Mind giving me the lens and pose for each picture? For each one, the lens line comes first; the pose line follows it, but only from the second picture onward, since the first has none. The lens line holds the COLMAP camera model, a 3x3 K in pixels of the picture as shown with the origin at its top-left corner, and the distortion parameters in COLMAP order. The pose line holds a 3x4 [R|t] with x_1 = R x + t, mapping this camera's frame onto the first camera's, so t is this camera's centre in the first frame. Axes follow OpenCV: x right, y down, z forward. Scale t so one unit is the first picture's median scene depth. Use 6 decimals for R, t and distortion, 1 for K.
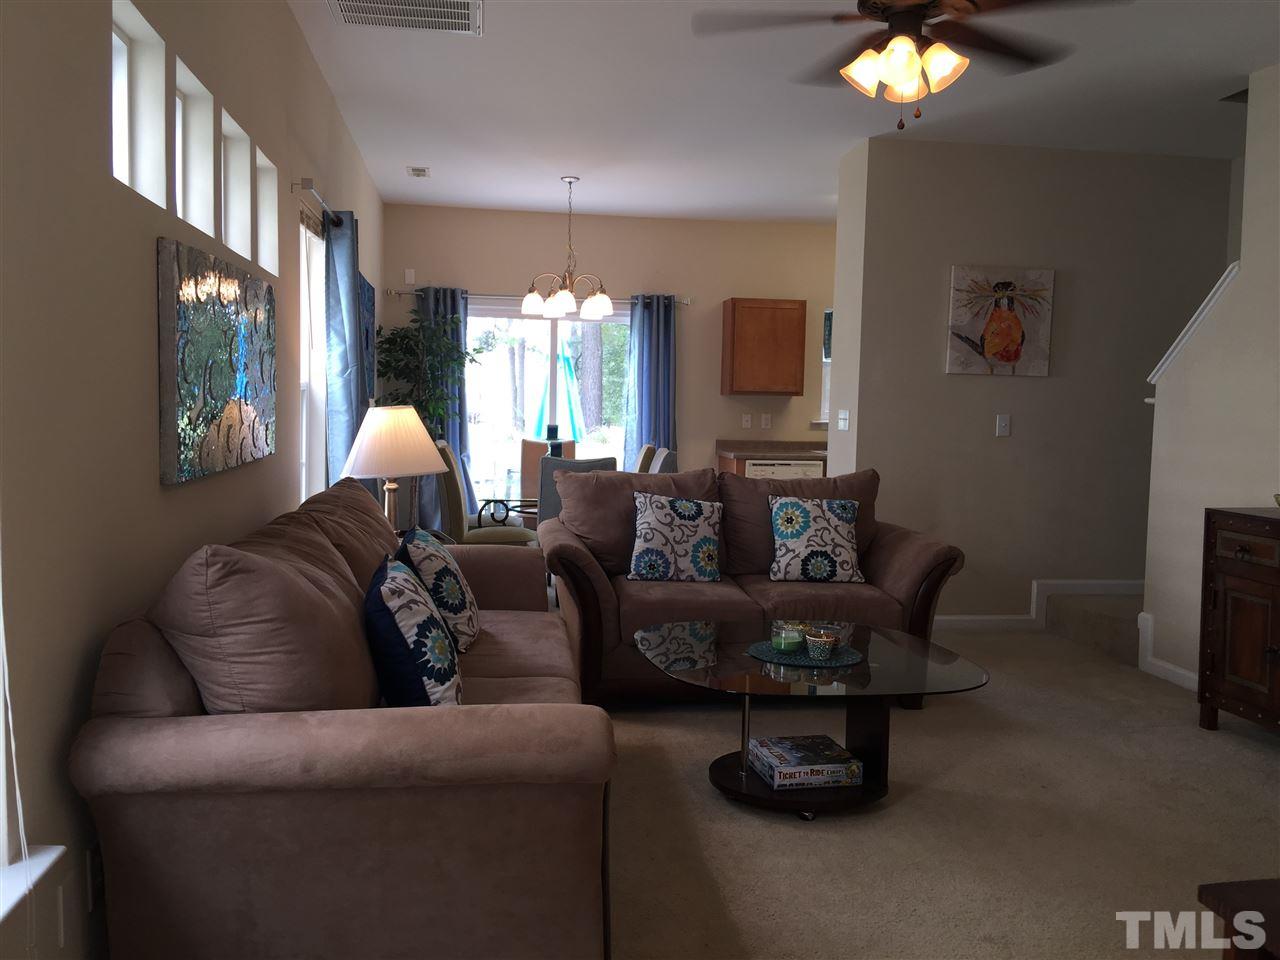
lens RADIAL K [[1081.9, 0, 645.7], [0, 1081.9, 484.0], [0, 0, 1]] dist [0.067650, -0.105140]
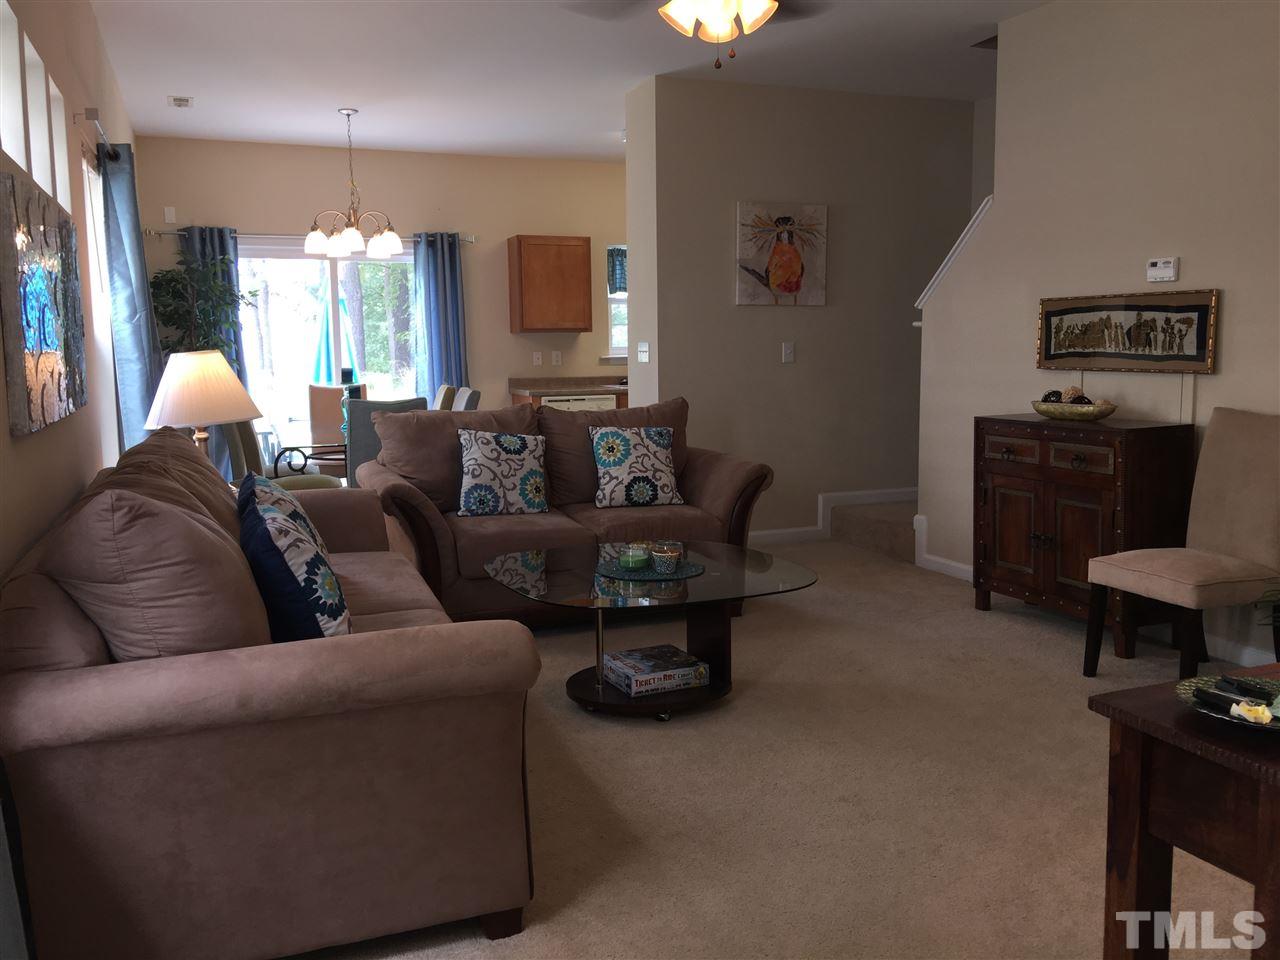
lens RADIAL K [[1081.9, 0, 643.3], [0, 1081.9, 484.0], [0, 0, 1]] dist [0.067650, -0.105140]
pose [[0.974347, -0.061750, 0.216414, -0.065041], [0.050163, 0.997018, 0.058635, 0.007570], [-0.219389, -0.046274, 0.974539, -0.023259]]
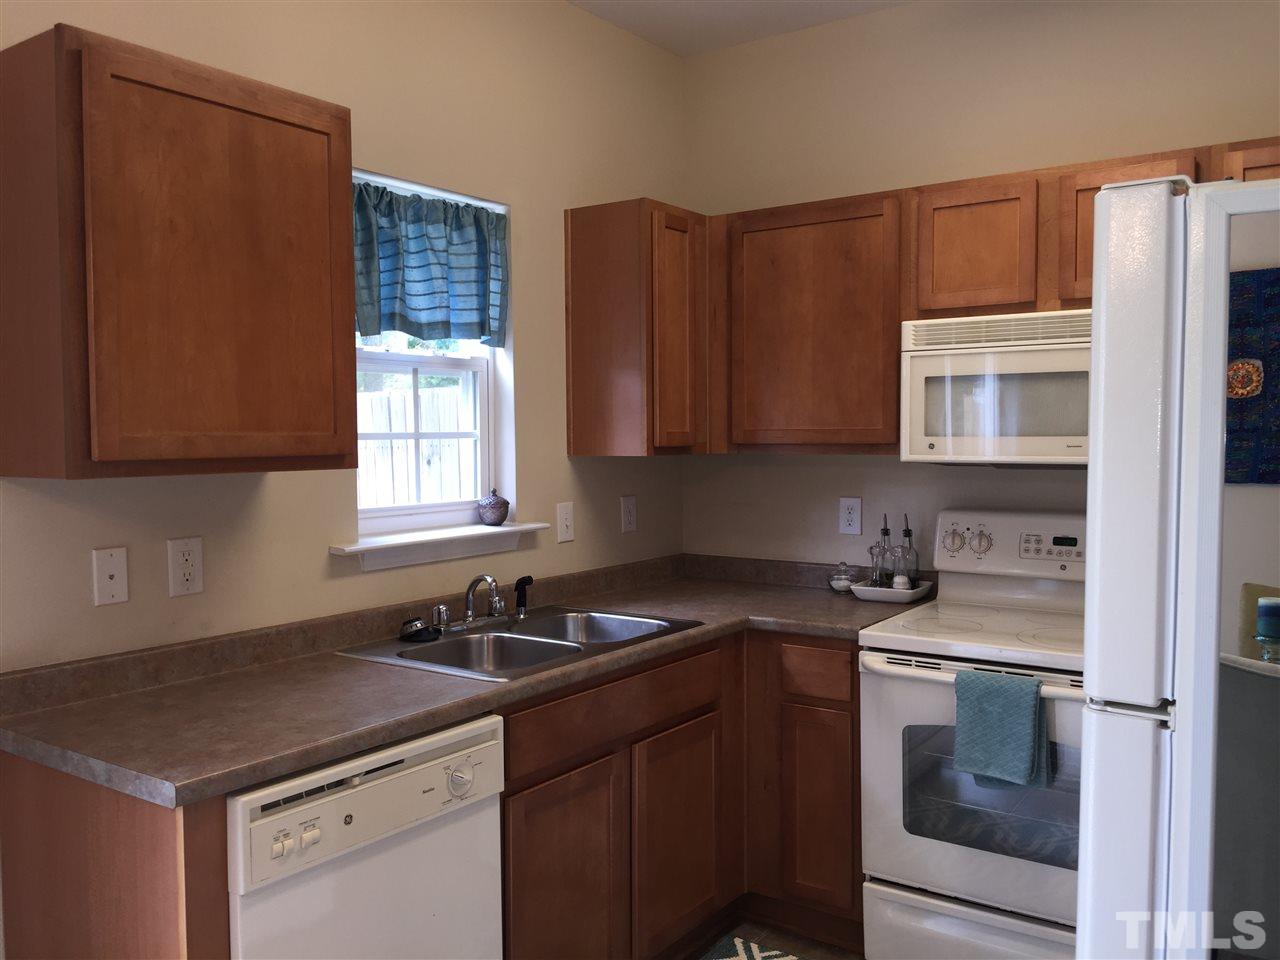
lens RADIAL K [[1081.9, 0, 640.7], [0, 1081.9, 481.6], [0, 0, 1]] dist [0.067650, -0.105140]
pose [[0.696708, -0.057436, 0.715052, 0.002103], [0.074416, 0.997198, 0.007592, -0.128160], [-0.713485, 0.047922, 0.699030, 1.307502]]
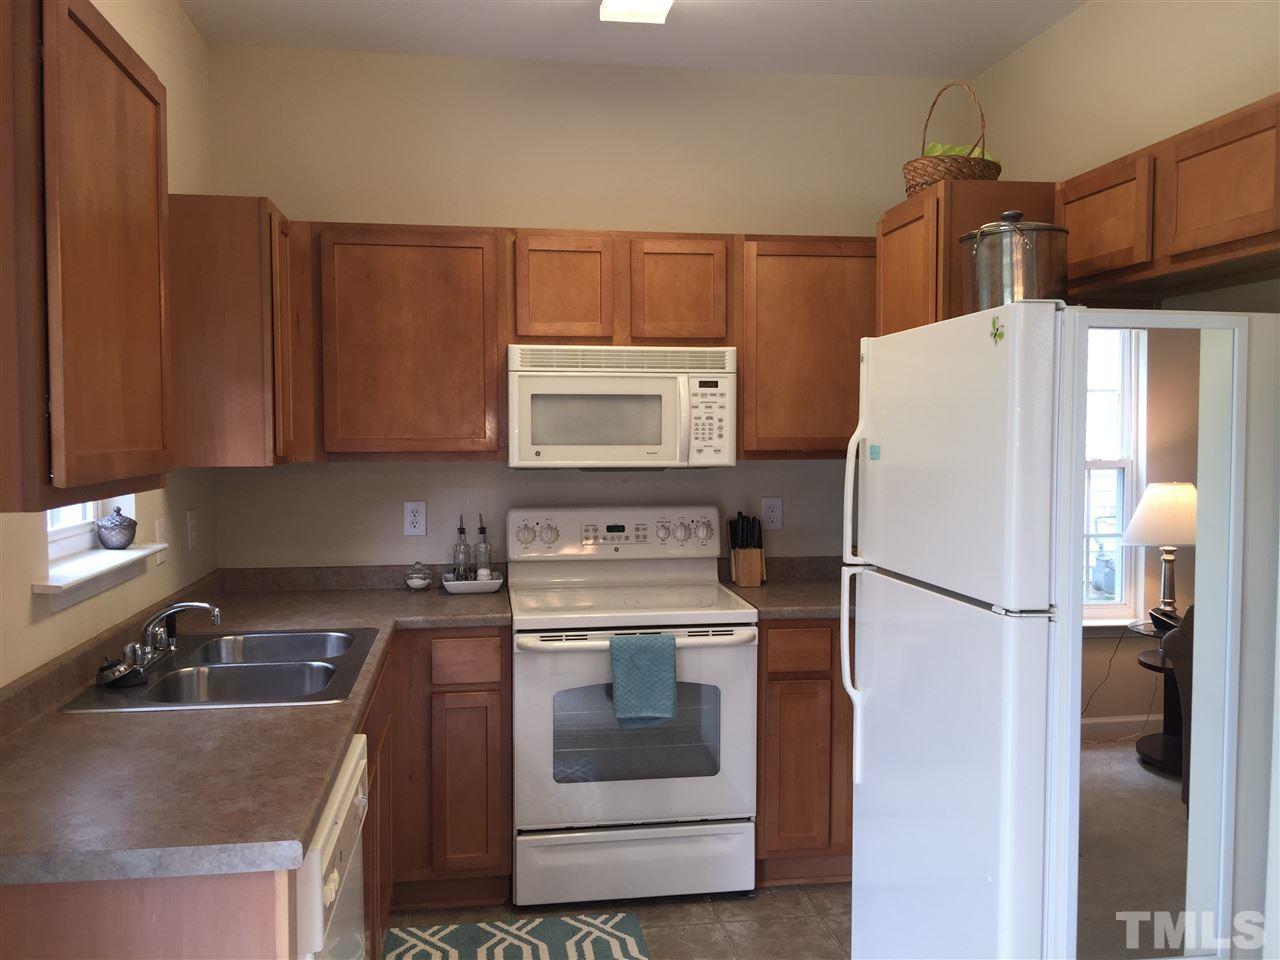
lens RADIAL K [[1081.9, 0, 643.1], [0, 1081.9, 485.1], [0, 0, 1]] dist [0.067650, -0.105140]
pose [[0.007919, -0.071835, 0.997385, -0.151894], [0.077008, 0.994498, 0.071016, -0.155036], [-0.996999, 0.076244, 0.013408, 1.533714]]
